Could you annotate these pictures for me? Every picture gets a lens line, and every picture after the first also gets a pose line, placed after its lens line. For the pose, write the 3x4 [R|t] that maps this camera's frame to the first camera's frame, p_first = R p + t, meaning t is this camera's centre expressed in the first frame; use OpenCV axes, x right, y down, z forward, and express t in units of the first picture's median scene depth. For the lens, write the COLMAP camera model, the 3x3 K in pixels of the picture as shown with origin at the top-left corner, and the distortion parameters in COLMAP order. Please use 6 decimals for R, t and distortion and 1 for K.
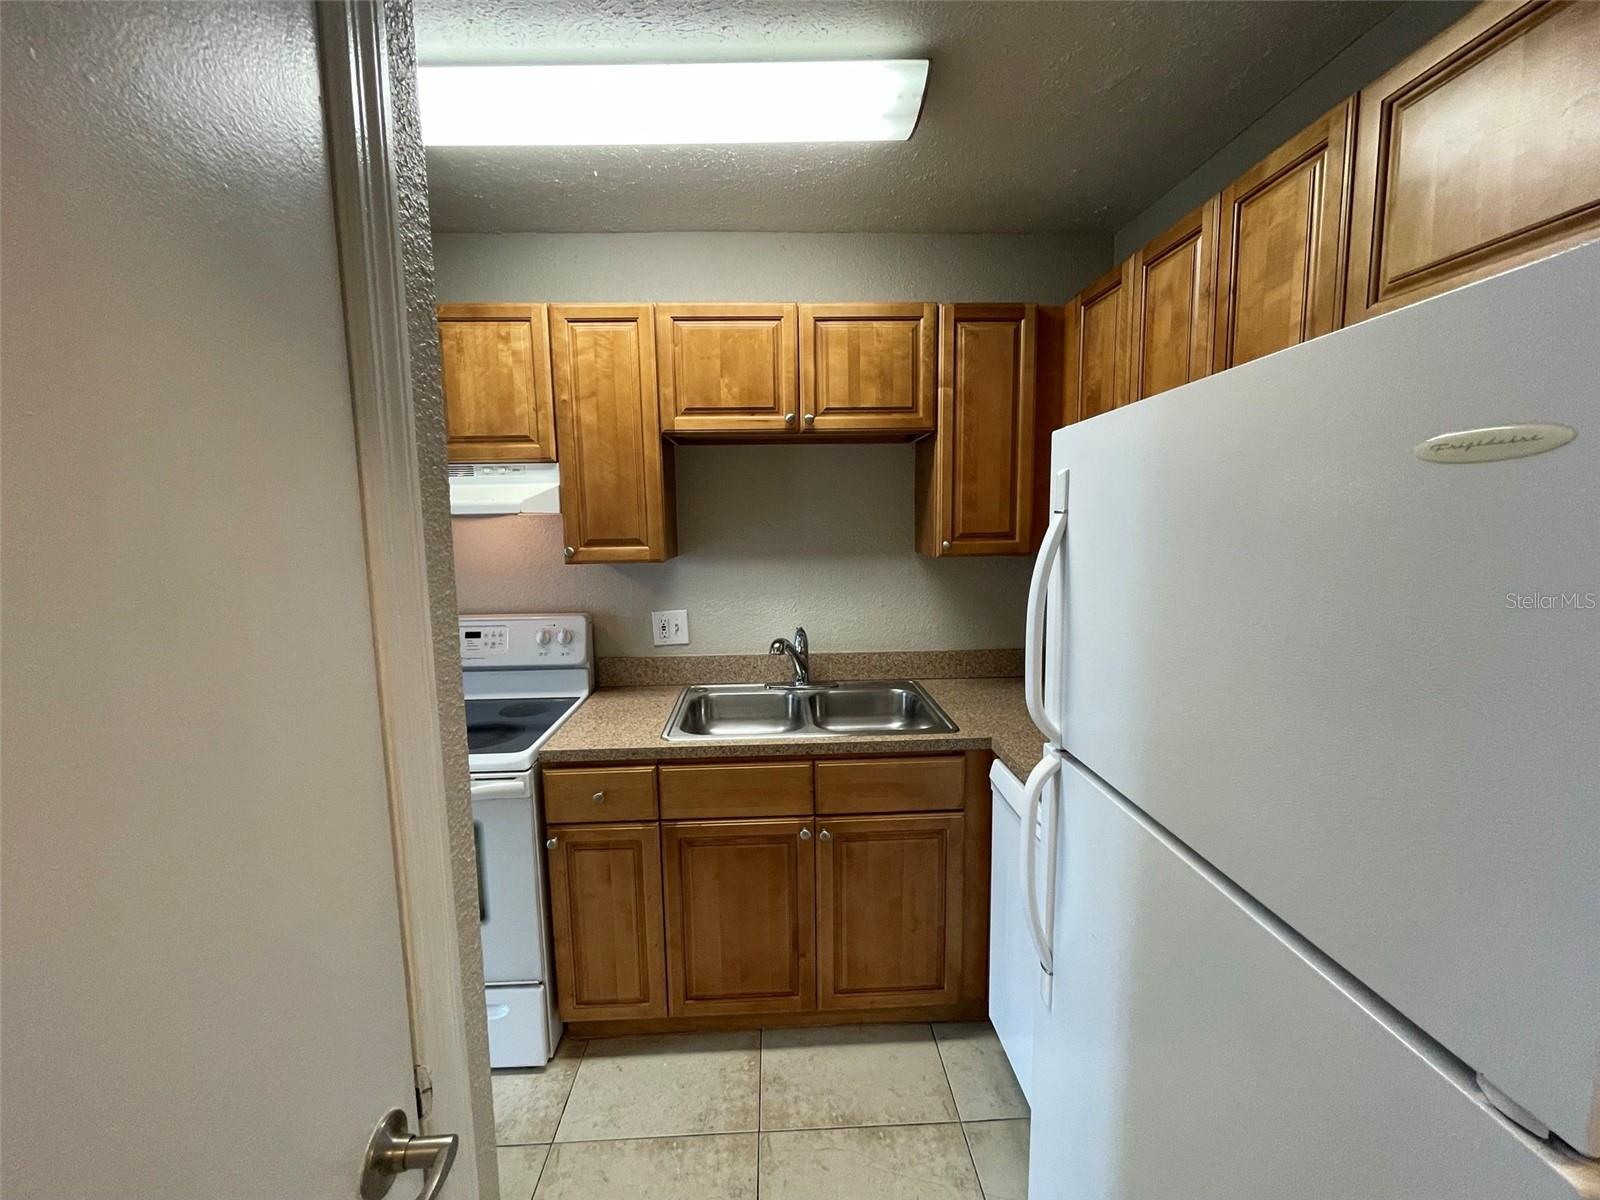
lens RADIAL K [[646.7, 0, 799.3], [0, 646.7, 597.9], [0, 0, 1]] dist [-0.002366, -0.000648]
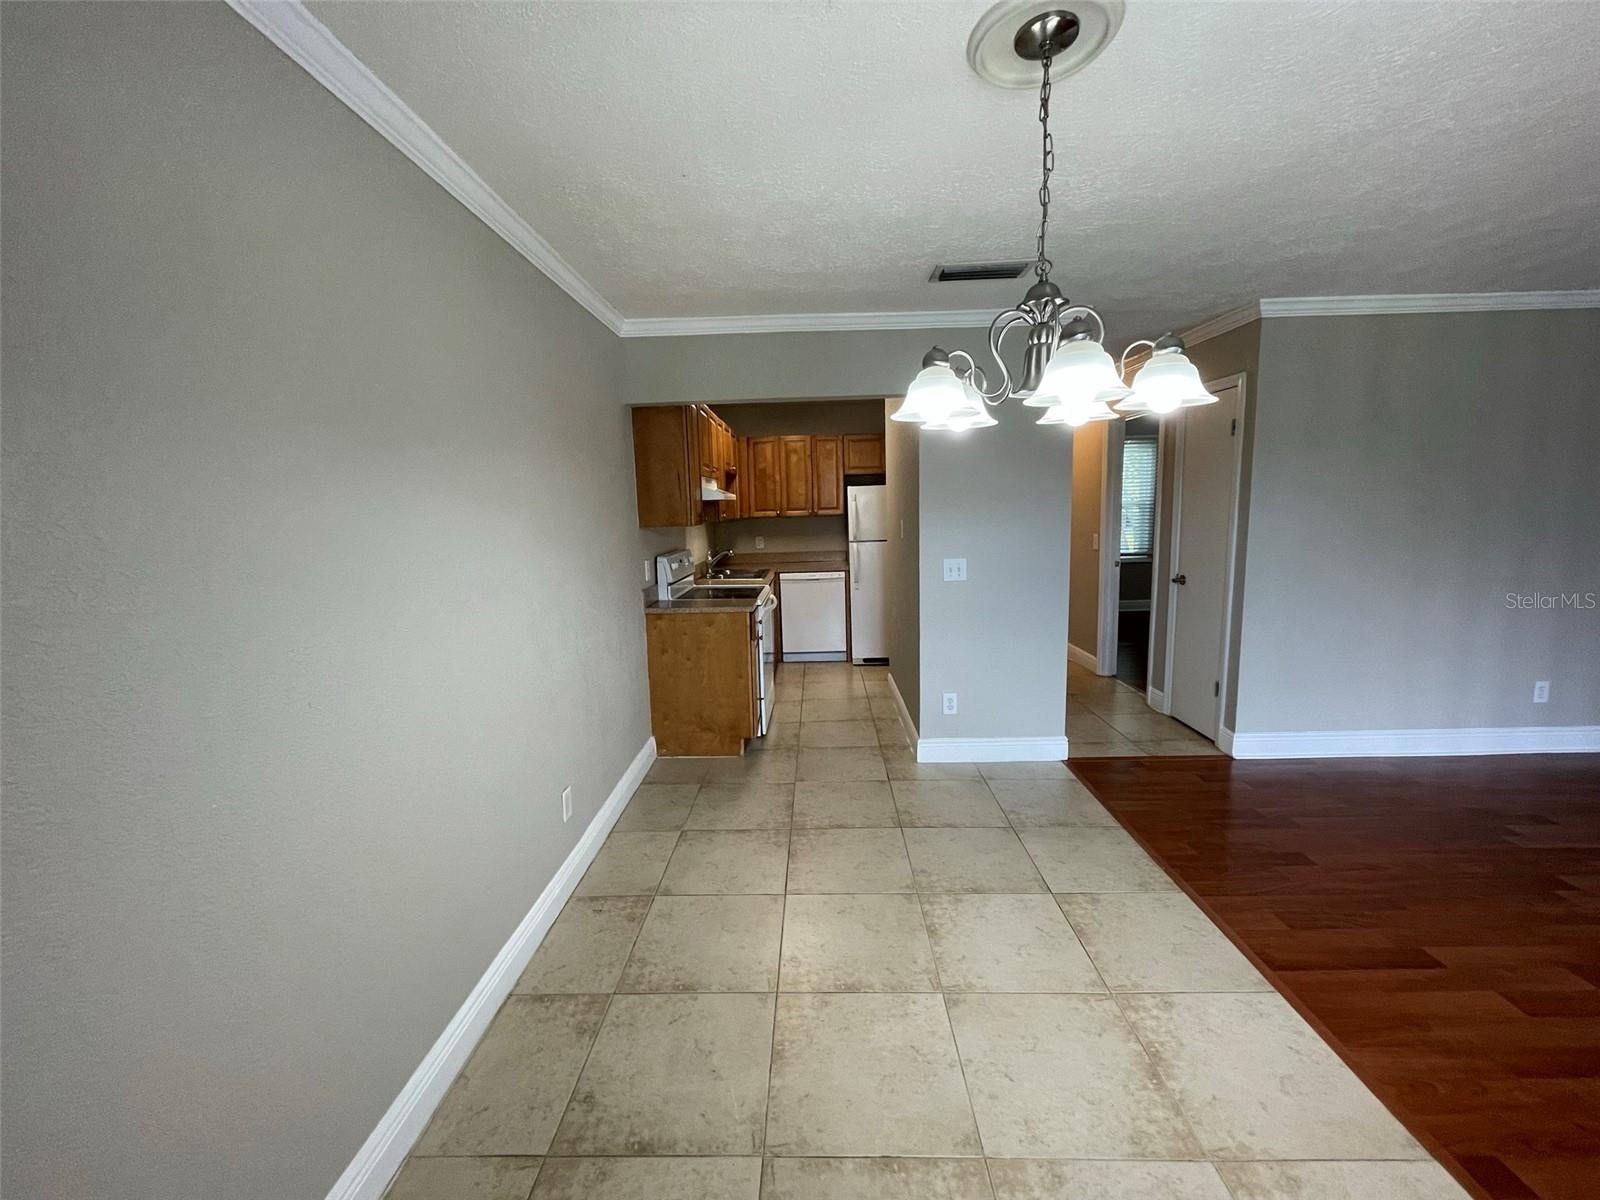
lens RADIAL K [[648.3, 0, 799.5], [0, 648.3, 596.6], [0, 0, 1]] dist [-0.002905, 0.000203]
pose [[0.071750, -0.125600, 0.989483, -2.840677], [0.146500, 0.982608, 0.114104, -0.010848], [-0.986605, 0.136772, 0.088903, 0.544264]]
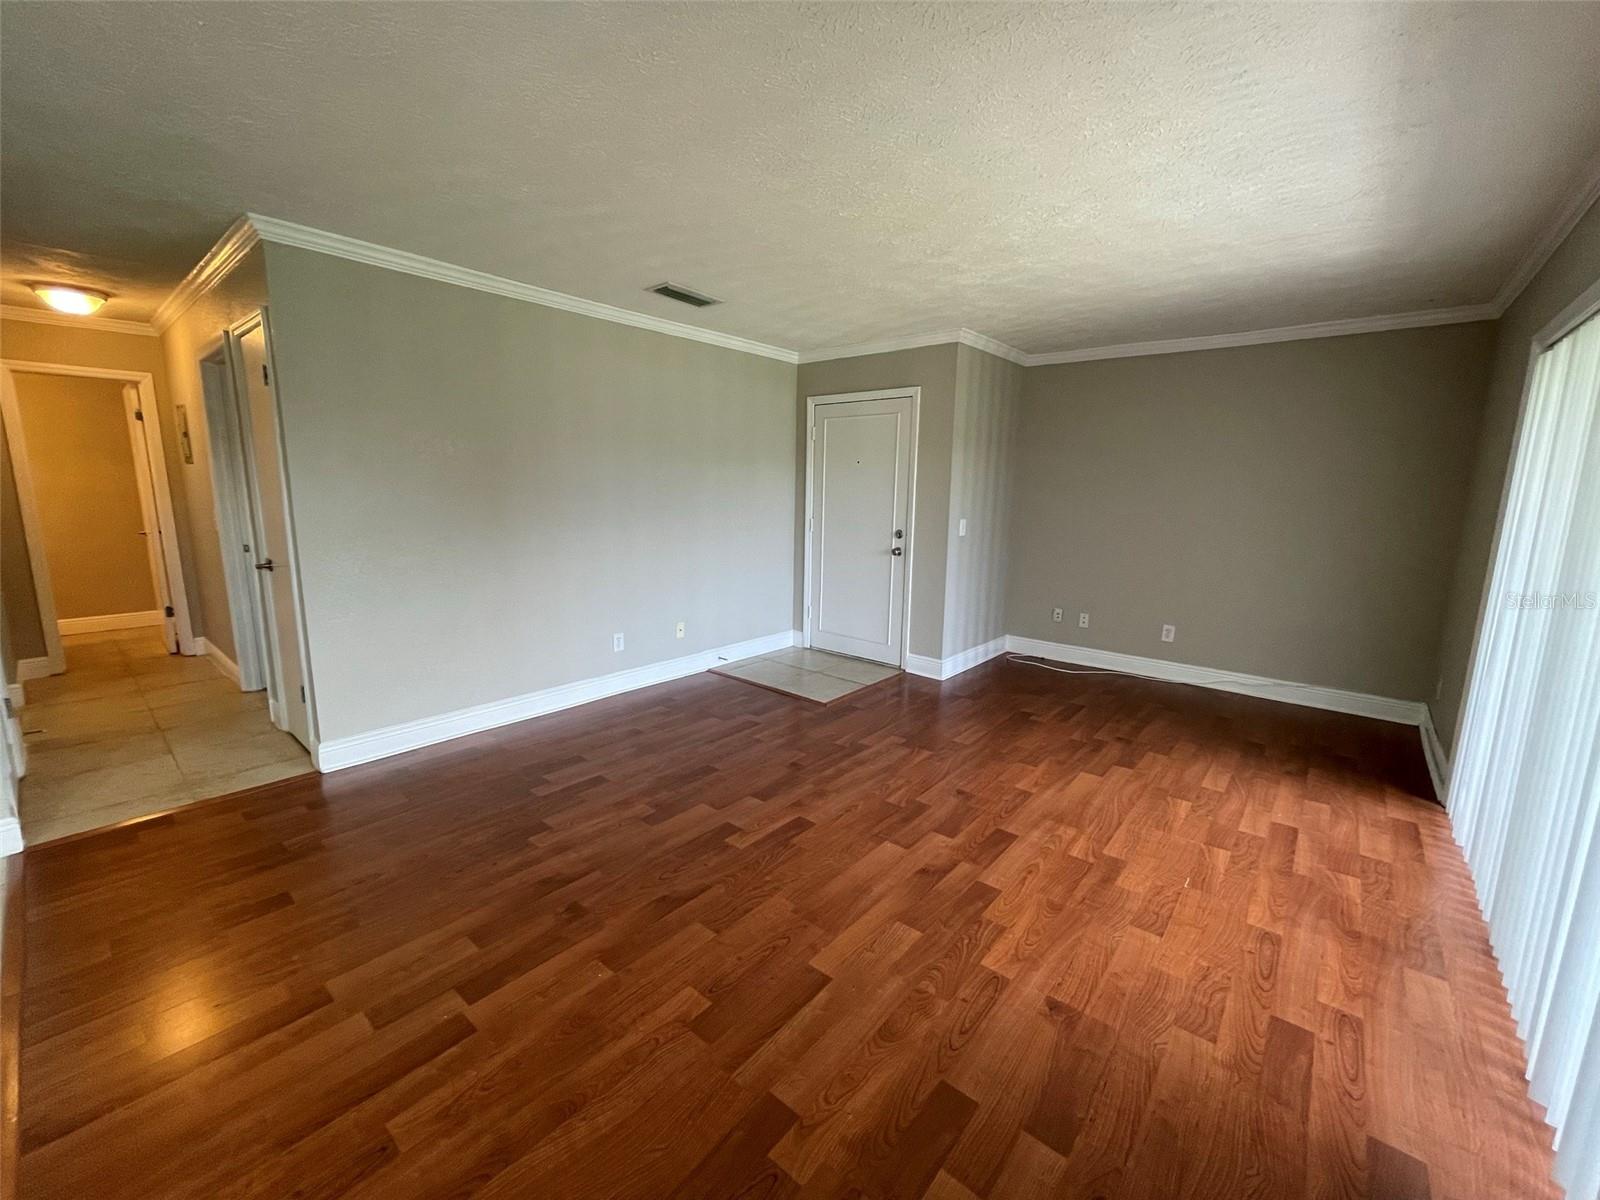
lens RADIAL K [[646.7, 0, 799.3], [0, 646.7, 597.9], [0, 0, 1]] dist [-0.002366, -0.000648]
pose [[-0.730151, -0.112596, 0.673945, -2.828581], [0.078054, 0.966128, 0.245974, 0.135152], [-0.678813, 0.232202, -0.696631, -0.264669]]
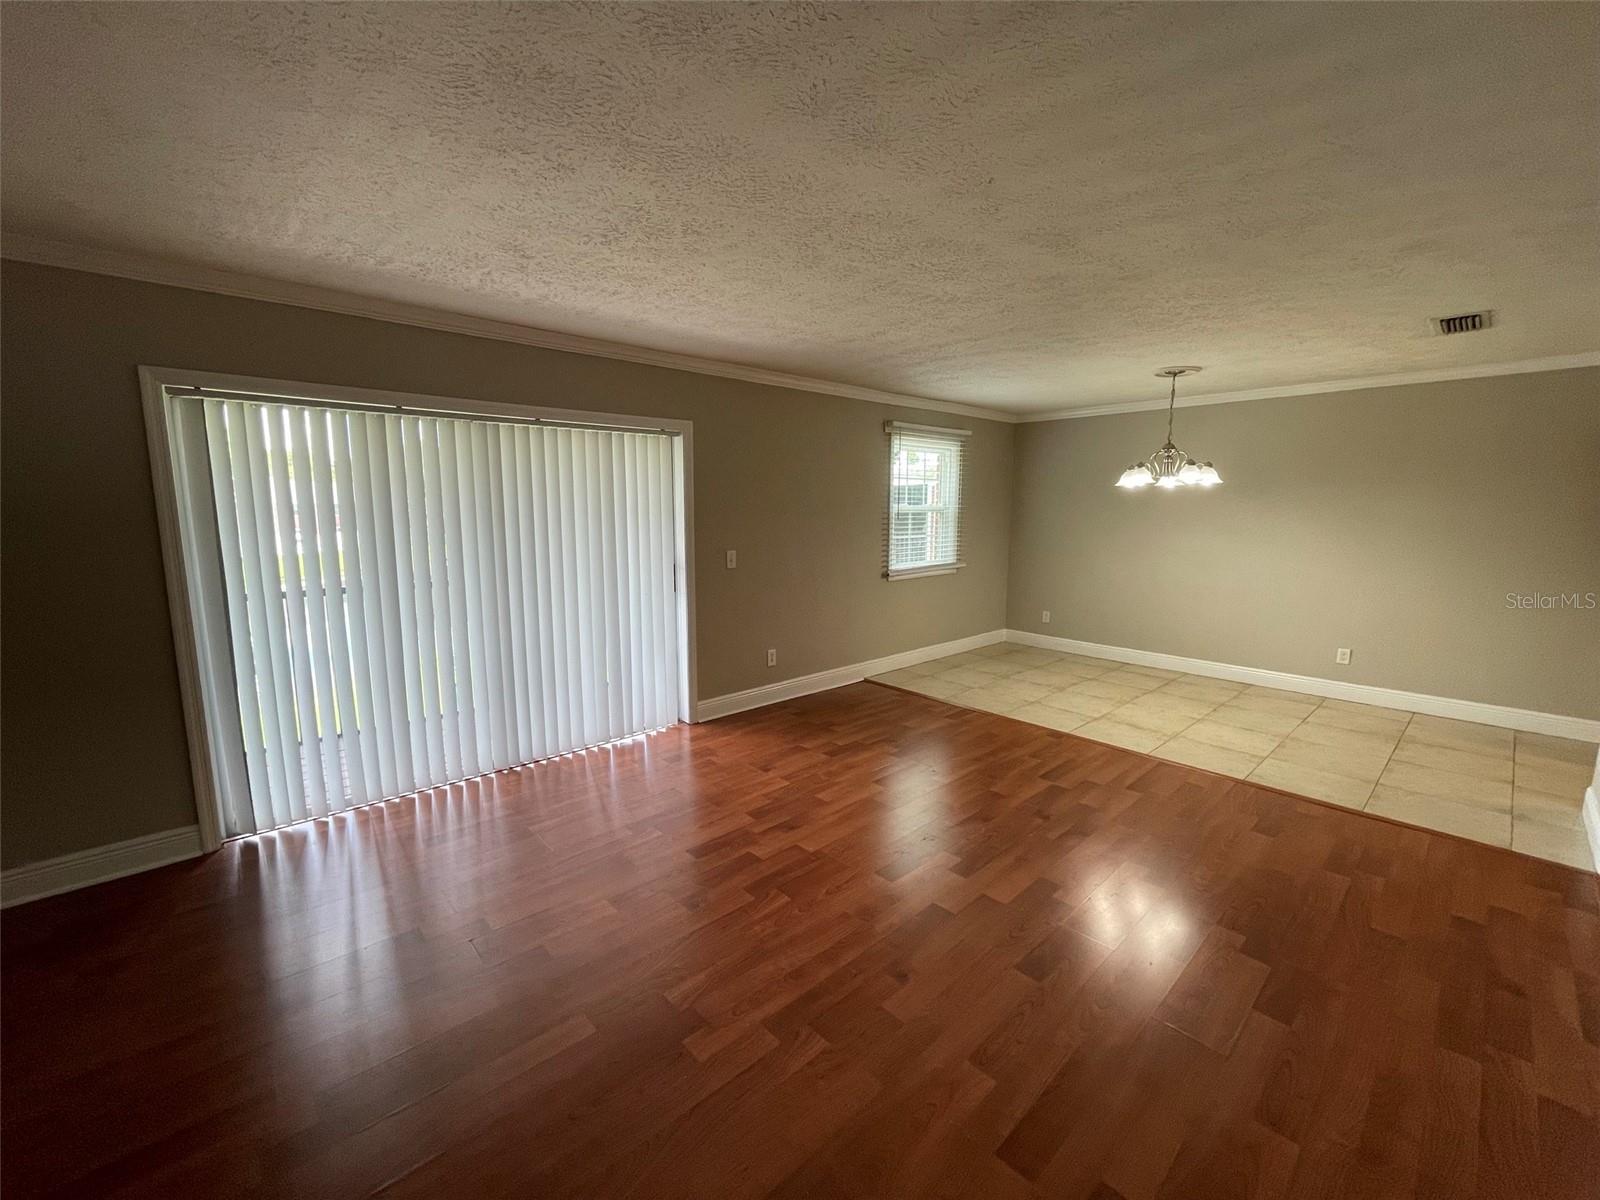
lens RADIAL K [[646.7, 0, 799.3], [0, 646.7, 597.9], [0, 0, 1]] dist [-0.002366, -0.000648]
pose [[0.637964, 0.124656, -0.759909, -1.068668], [-0.105252, 0.991665, 0.074312, 0.287703], [0.762839, 0.032574, 0.645767, -2.212670]]
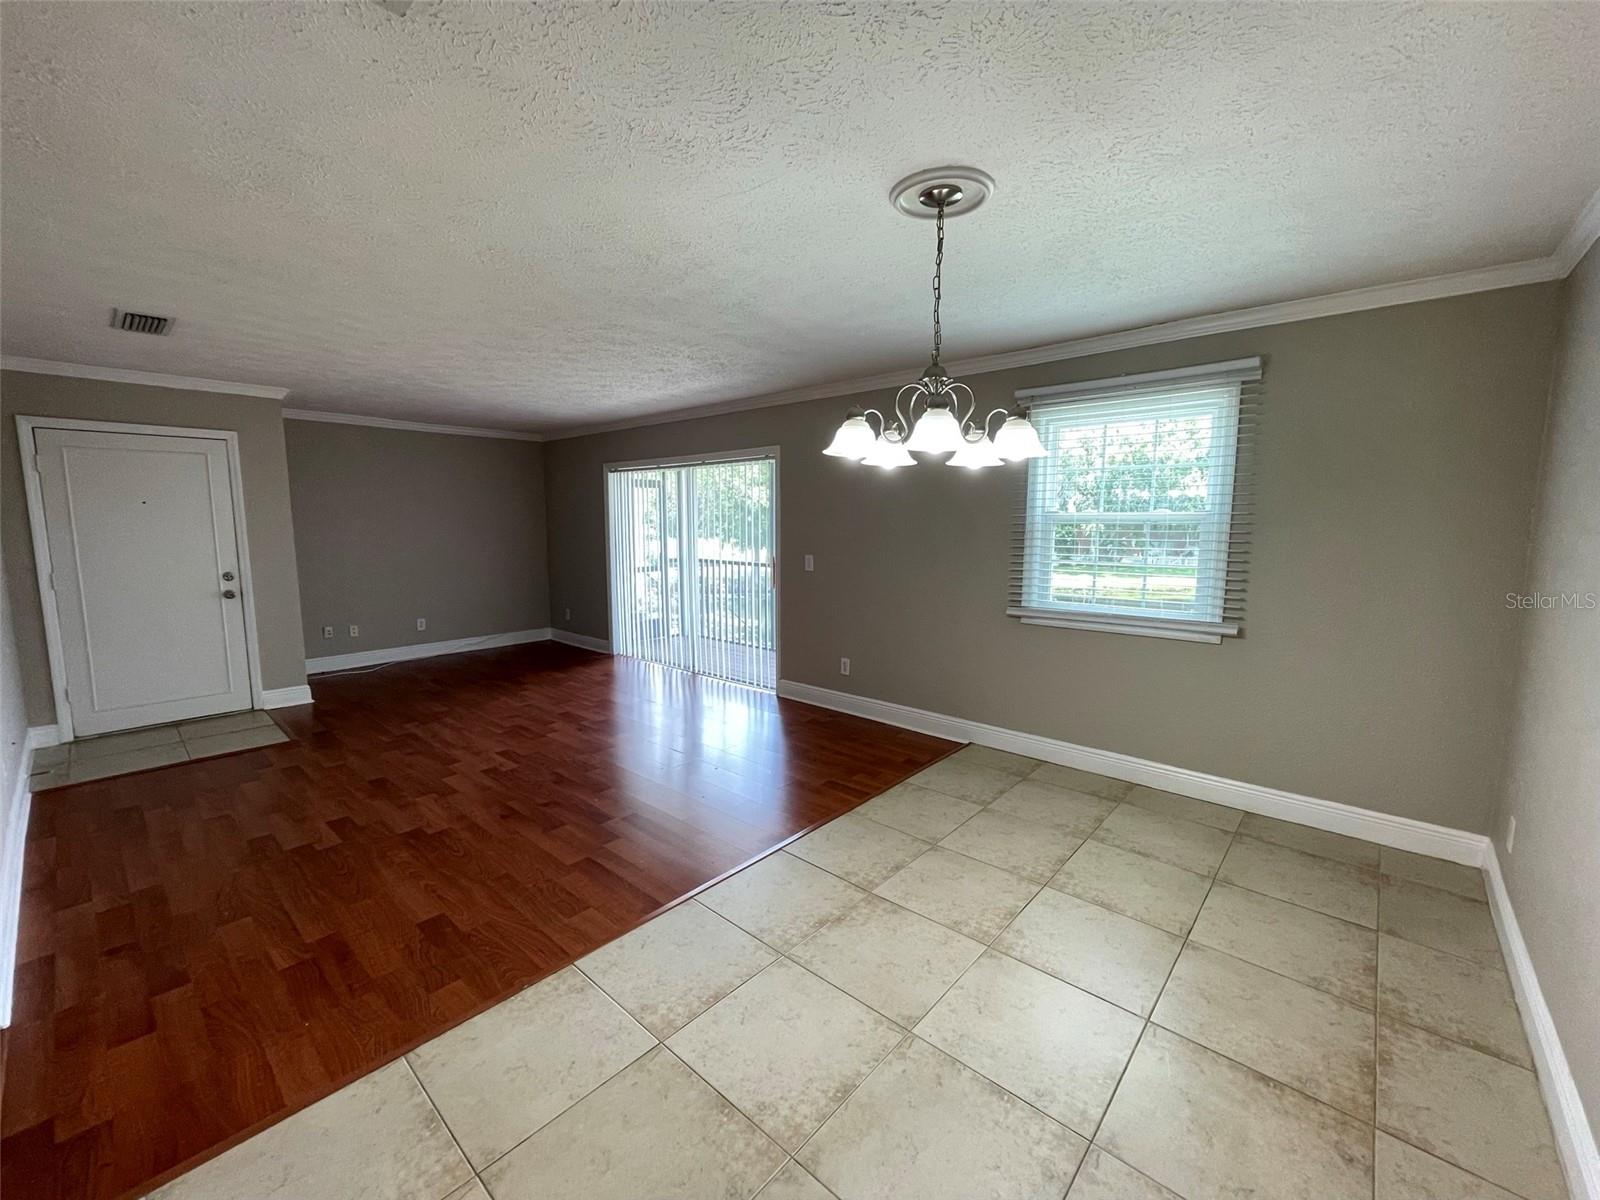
lens RADIAL K [[648.3, 0, 799.5], [0, 648.3, 596.6], [0, 0, 1]] dist [-0.002905, 0.000203]
pose [[-0.698745, 0.101339, -0.708157, -1.144894], [-0.076451, 0.973668, 0.214769, -0.080774], [0.711274, 0.204208, -0.672598, 0.902570]]
